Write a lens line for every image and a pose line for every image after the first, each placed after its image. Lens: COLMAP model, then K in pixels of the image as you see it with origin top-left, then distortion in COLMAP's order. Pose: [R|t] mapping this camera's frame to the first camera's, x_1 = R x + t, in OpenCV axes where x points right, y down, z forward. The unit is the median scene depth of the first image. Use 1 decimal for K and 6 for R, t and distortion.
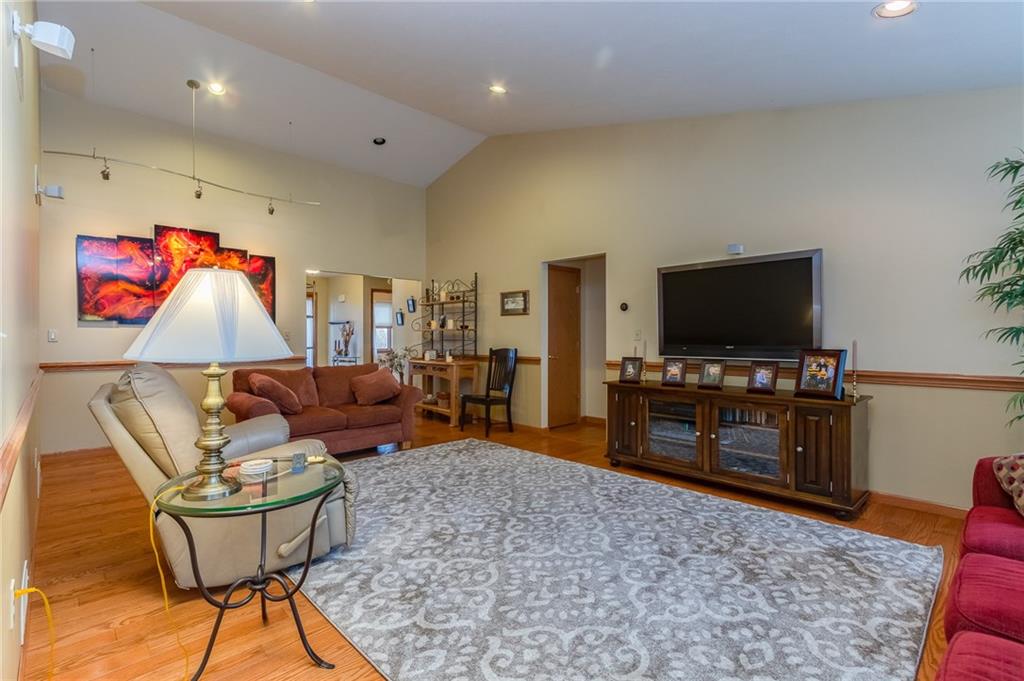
lens RADIAL K [[472.7, 0, 492.9], [0, 472.7, 337.6], [0, 0, 1]] dist [0.001172, -0.001606]
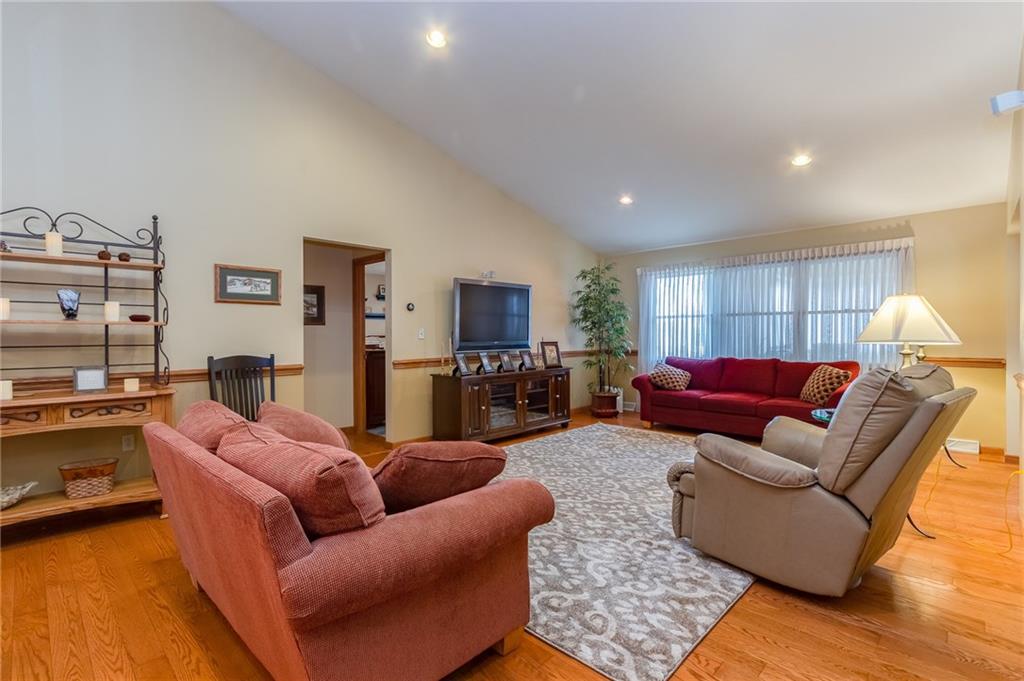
lens RADIAL K [[472.7, 0, 492.9], [0, 472.7, 337.6], [0, 0, 1]] dist [0.001172, -0.001606]
pose [[-0.032185, -0.008507, 0.999446, -0.611239], [0.005348, 0.999948, 0.008684, -0.004914], [-0.999468, 0.005625, -0.032138, 0.683713]]
